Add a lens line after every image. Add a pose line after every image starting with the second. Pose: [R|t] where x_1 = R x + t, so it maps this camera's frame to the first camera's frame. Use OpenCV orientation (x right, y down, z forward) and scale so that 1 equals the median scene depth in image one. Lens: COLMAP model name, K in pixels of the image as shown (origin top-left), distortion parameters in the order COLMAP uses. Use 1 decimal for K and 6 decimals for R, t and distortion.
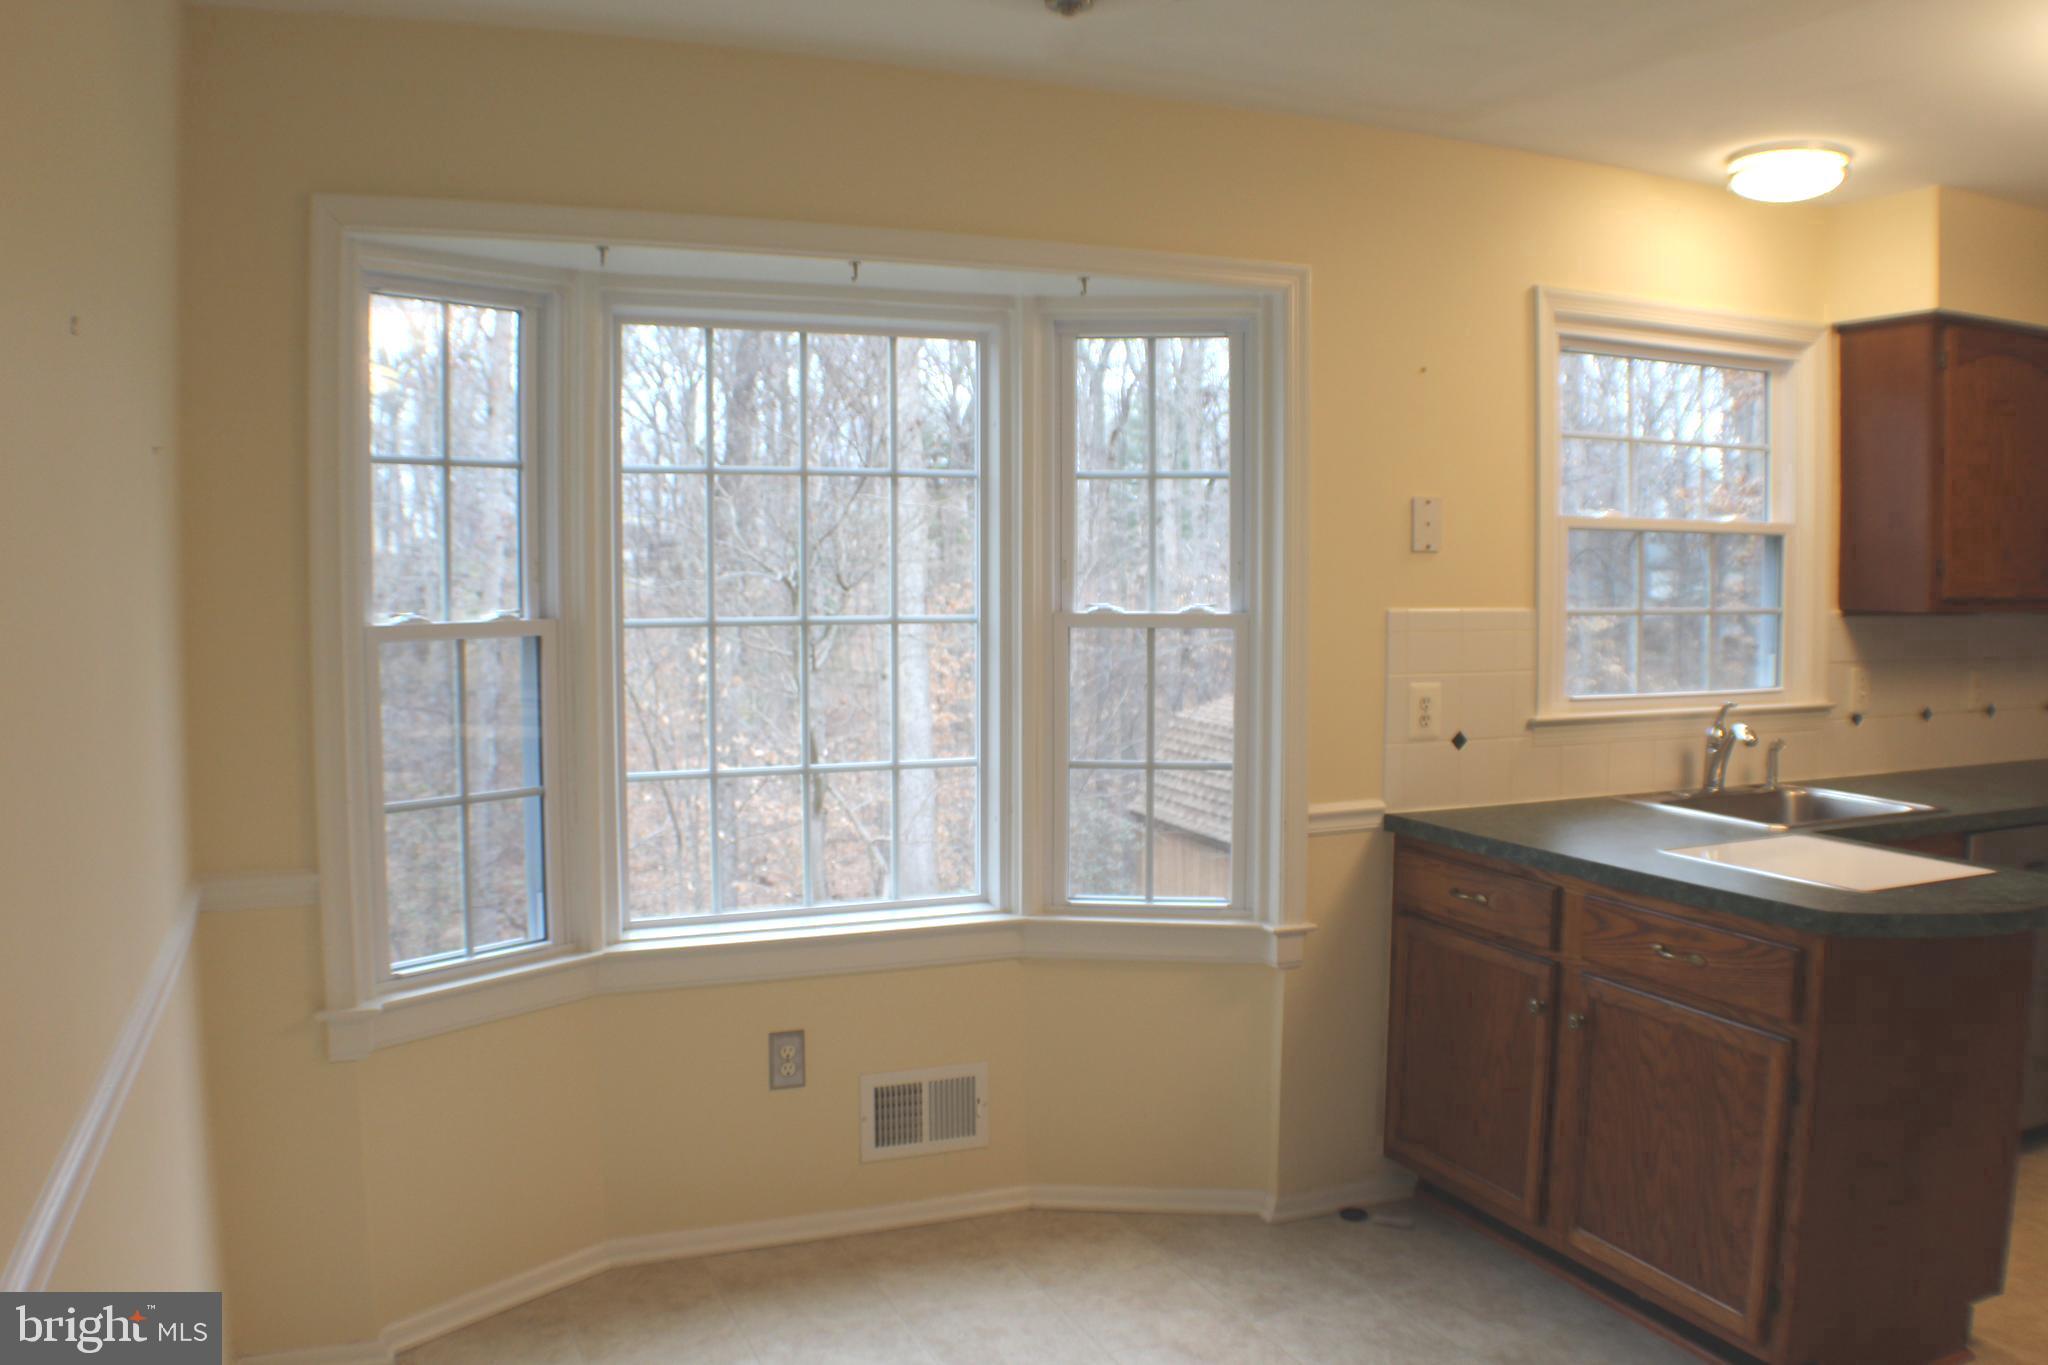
lens RADIAL K [[1617.1, 0, 1092.6], [0, 1617.1, 669.8], [0, 0, 1]] dist [-0.212393, 0.094459]
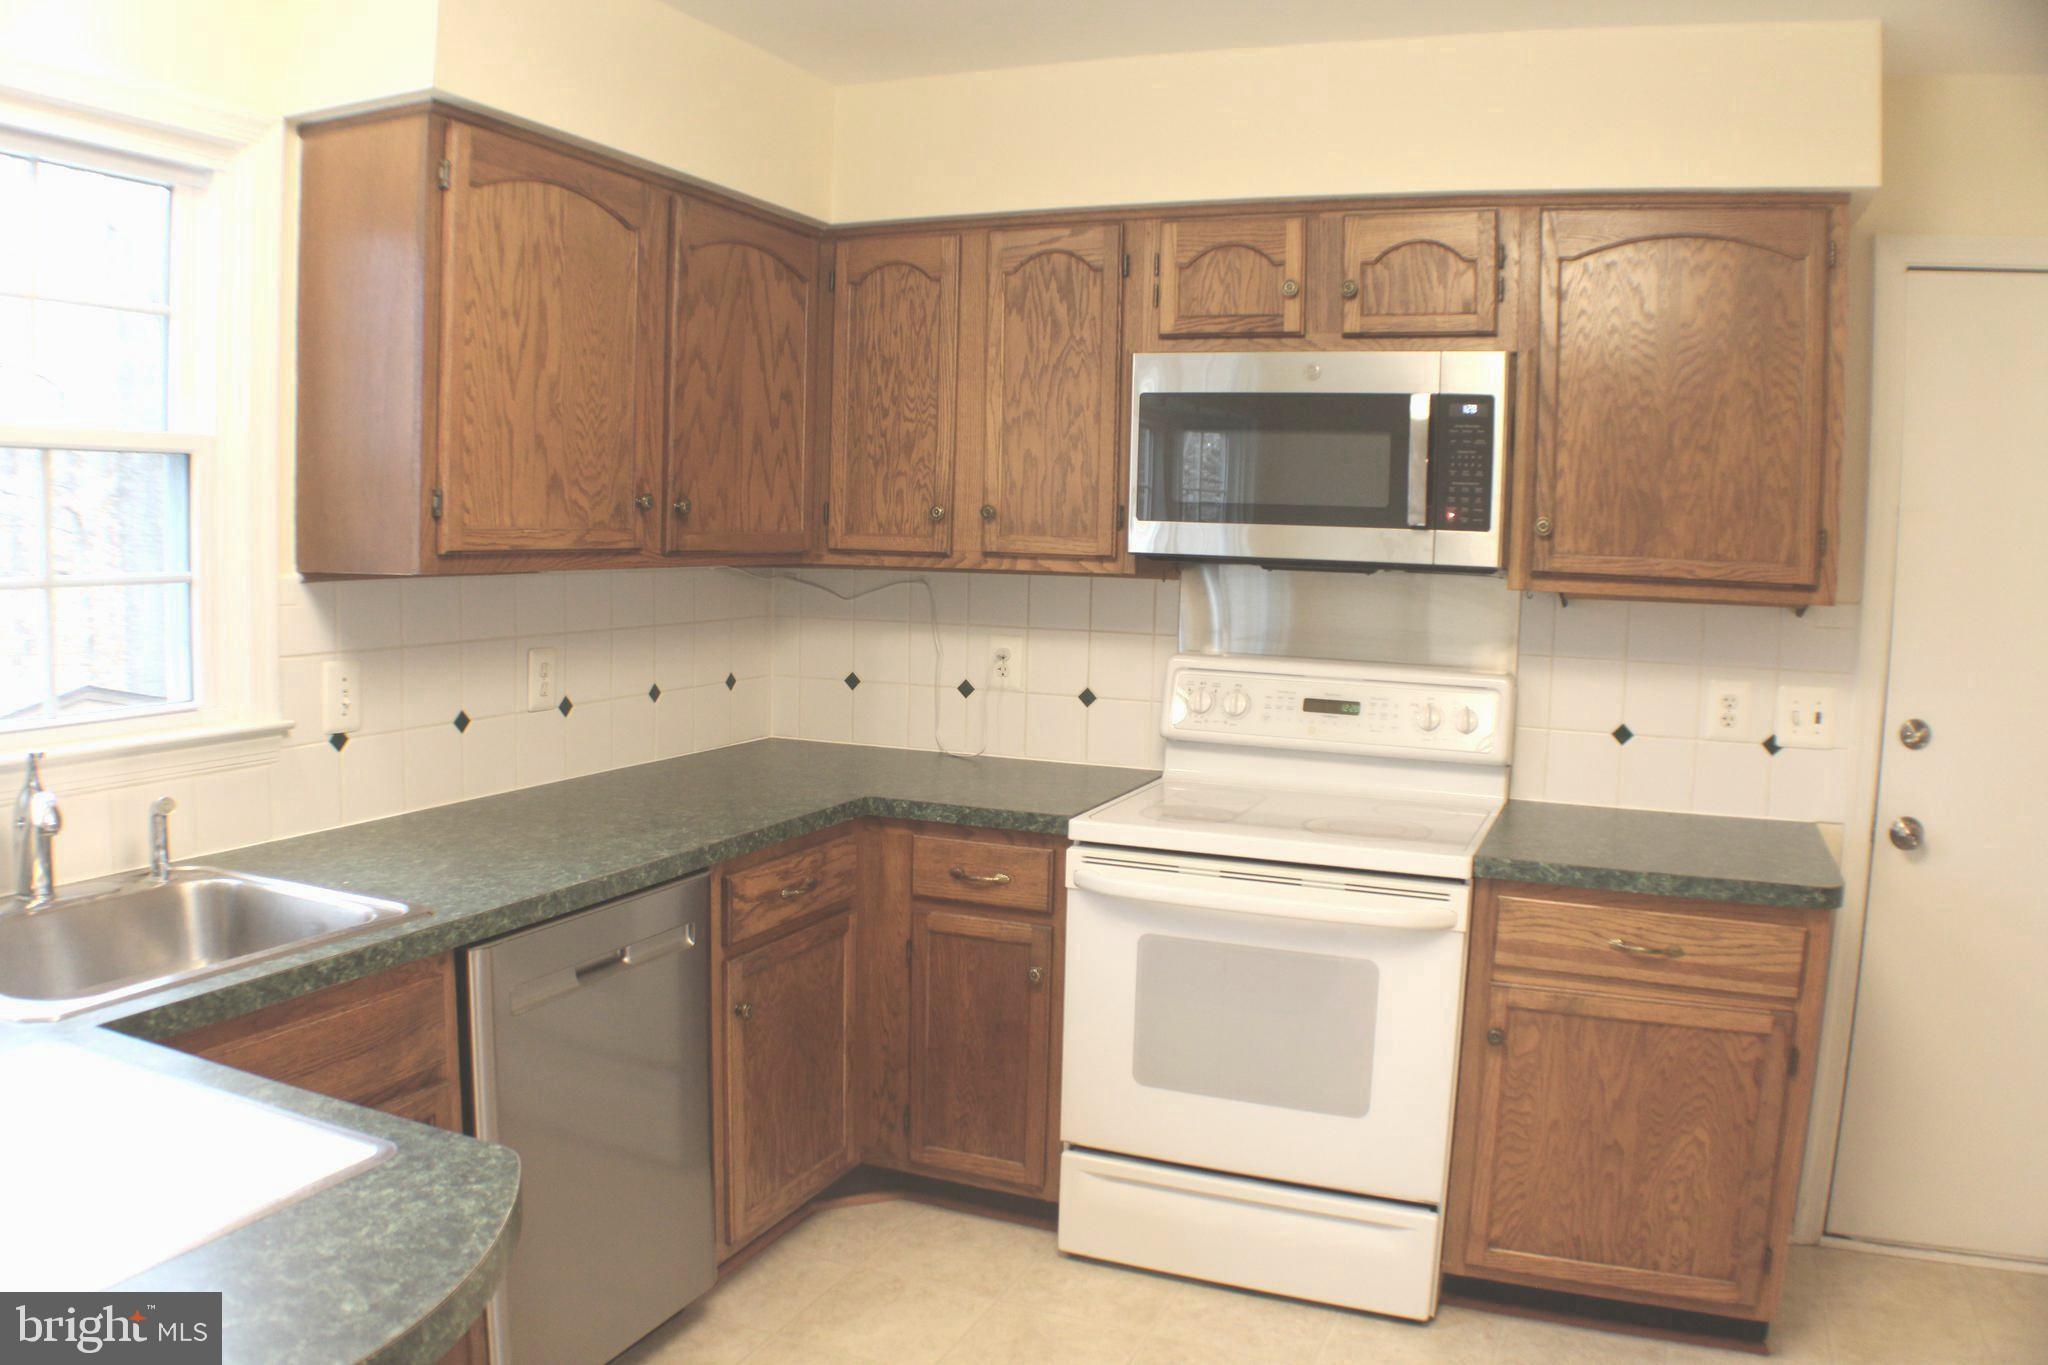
lens RADIAL K [[1516.1, 0, 1073.3], [0, 1516.1, 680.6], [0, 0, 1]] dist [-0.228264, 0.098209]
pose [[0.720499, -0.053667, 0.691376, 0.352992], [0.017129, 0.998074, 0.059623, -0.028001], [-0.693244, -0.031116, 0.720031, 0.415267]]
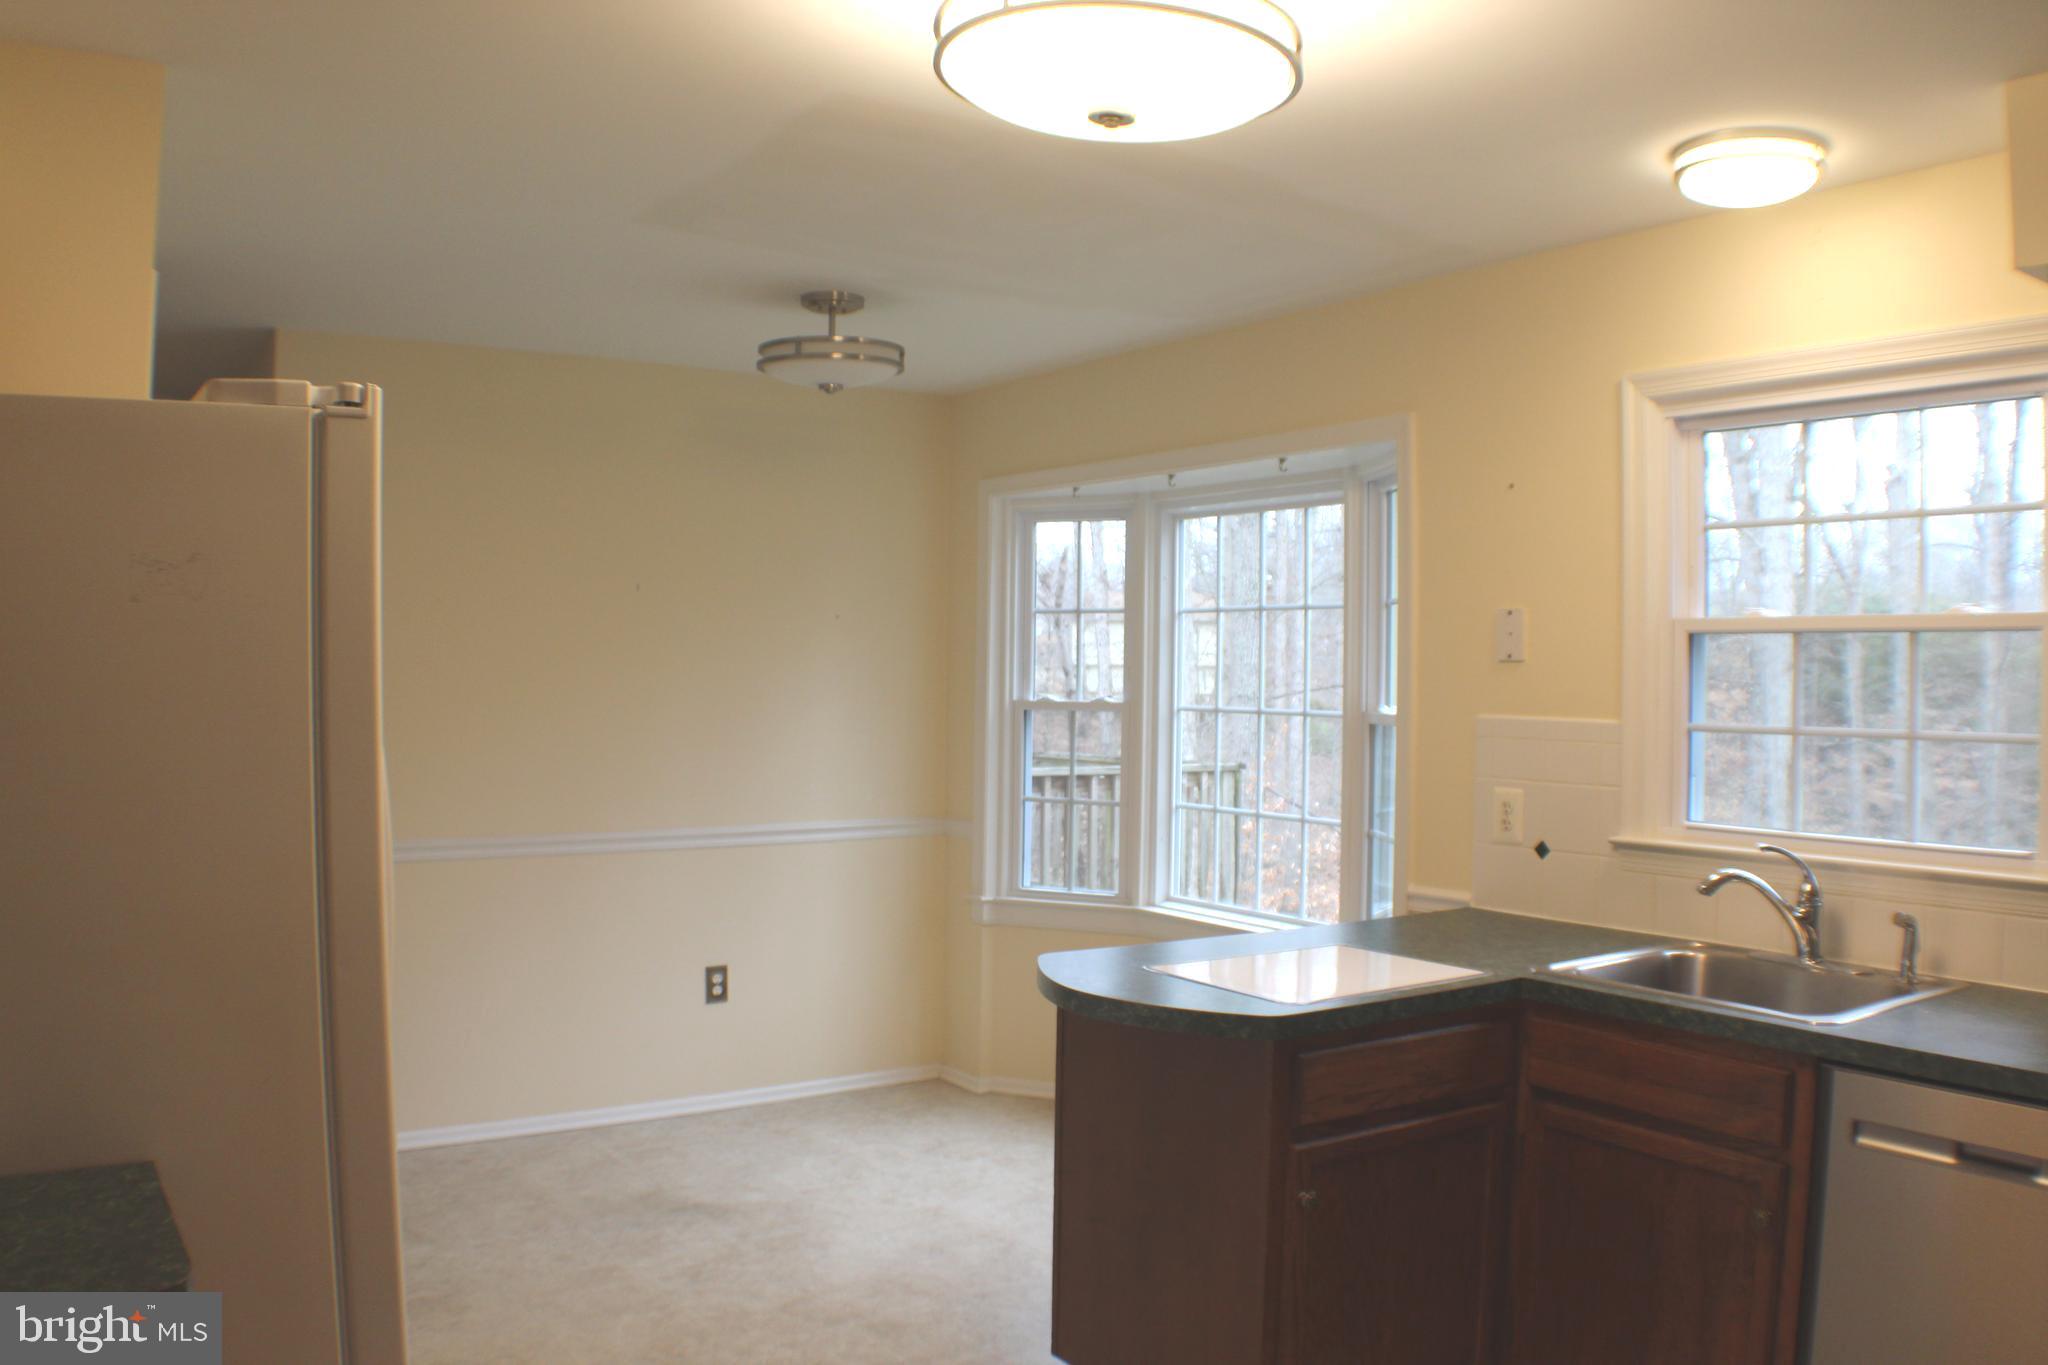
lens RADIAL K [[1658.2, 0, 1046.5], [0, 1658.2, 685.2], [0, 0, 1]] dist [-0.230199, 0.104645]
pose [[0.174086, 0.008495, -0.984694, 1.172193], [-0.075465, 0.997137, -0.004740, -0.029971], [0.981835, 0.075135, 0.174228, 0.516694]]
